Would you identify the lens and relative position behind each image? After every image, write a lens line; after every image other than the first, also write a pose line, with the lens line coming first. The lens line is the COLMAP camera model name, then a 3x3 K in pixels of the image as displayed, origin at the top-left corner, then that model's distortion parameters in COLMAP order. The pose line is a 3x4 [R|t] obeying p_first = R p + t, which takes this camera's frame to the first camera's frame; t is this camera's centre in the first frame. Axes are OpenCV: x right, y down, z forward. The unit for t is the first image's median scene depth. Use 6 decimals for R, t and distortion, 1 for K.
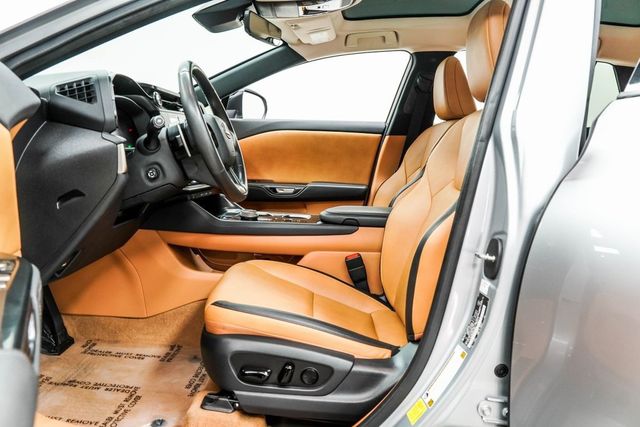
lens RADIAL K [[541.6, 0, 320.0], [0, 541.6, 213.5], [0, 0, 1]] dist [-0.108024, 0.153308]
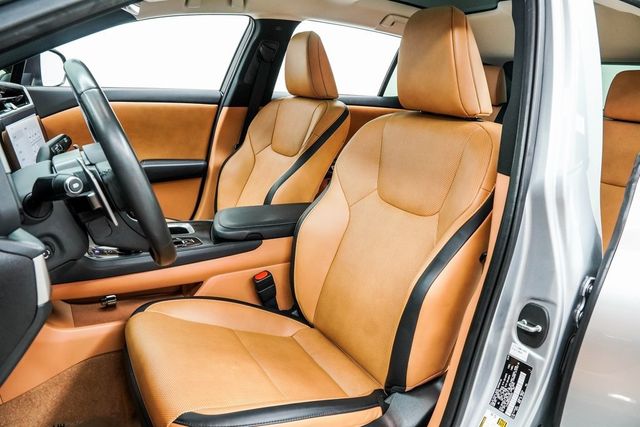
lens RADIAL K [[476.0, 0, 320.0], [0, 476.0, 213.5], [0, 0, 1]] dist [-0.130808, 0.092362]
pose [[0.862962, -0.116608, 0.491629, -0.166794], [0.027681, 0.982455, 0.184437, -0.118532], [-0.504510, -0.145553, 0.851049, 0.223334]]
